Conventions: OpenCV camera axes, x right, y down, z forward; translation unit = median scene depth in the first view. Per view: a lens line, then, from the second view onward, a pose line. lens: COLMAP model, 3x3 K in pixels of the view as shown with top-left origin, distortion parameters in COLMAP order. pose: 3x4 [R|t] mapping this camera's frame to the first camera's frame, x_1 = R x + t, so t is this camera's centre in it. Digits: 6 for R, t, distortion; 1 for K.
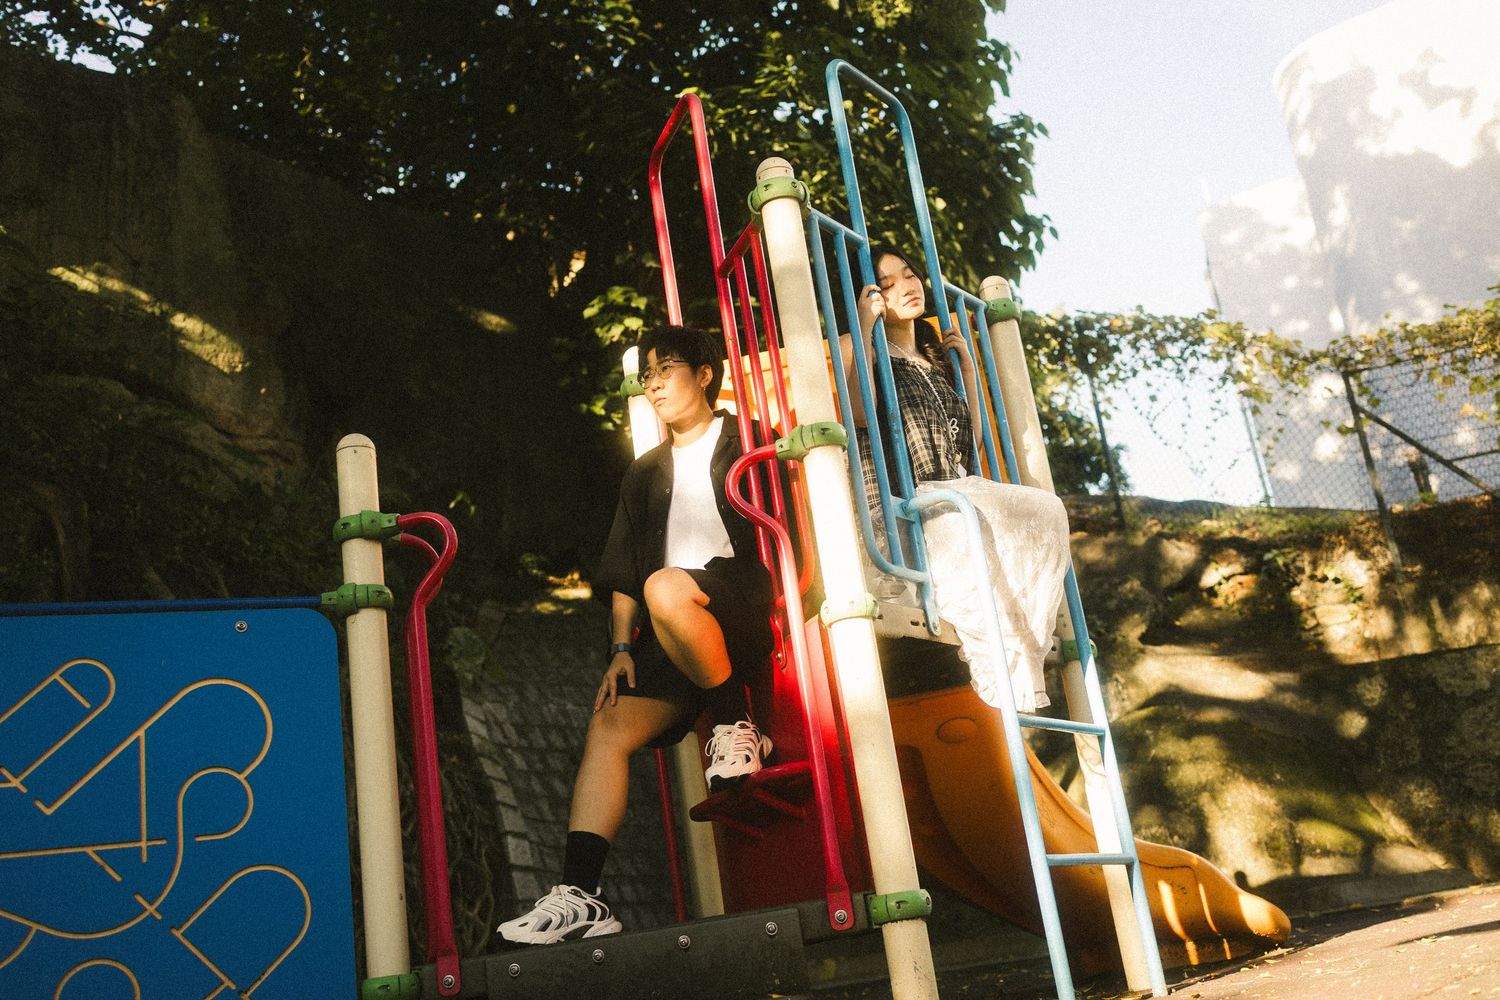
lens RADIAL K [[1487.4, 0, 750.0], [0, 1487.4, 500.0], [0, 0, 1]] dist [0.014800, -0.016569]
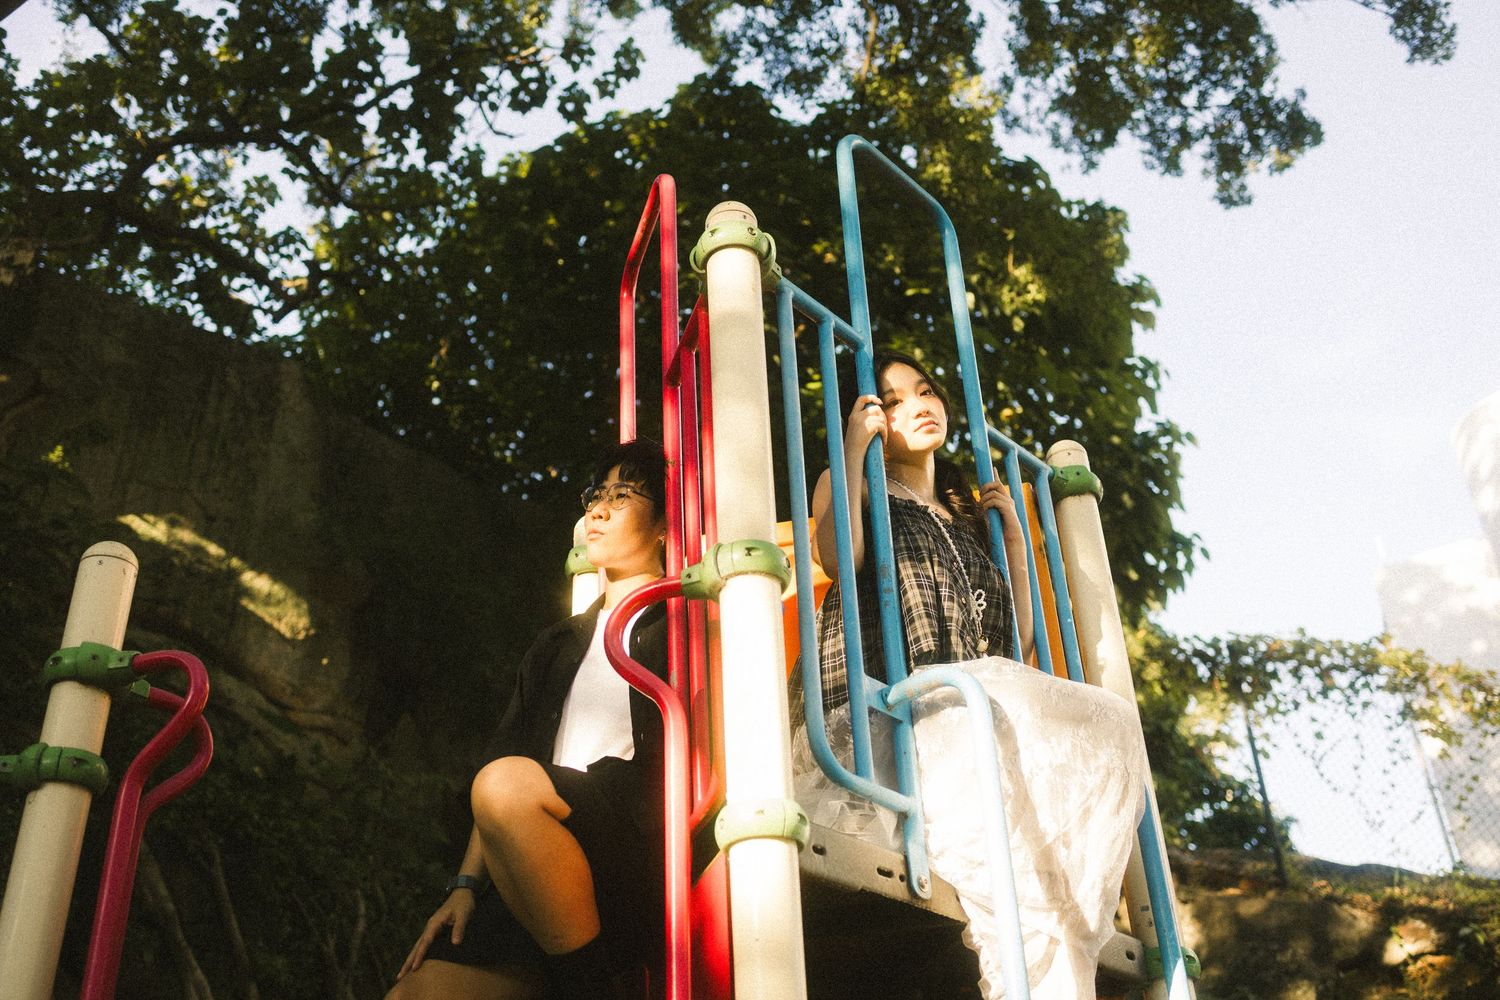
lens RADIAL K [[1487.4, 0, 750.0], [0, 1487.4, 500.0], [0, 0, 1]] dist [0.014800, -0.016569]
pose [[0.992518, 0.047673, -0.112407, 0.037142], [-0.072752, 0.970258, -0.230882, 0.025122], [0.098057, 0.237332, 0.966467, 0.109288]]
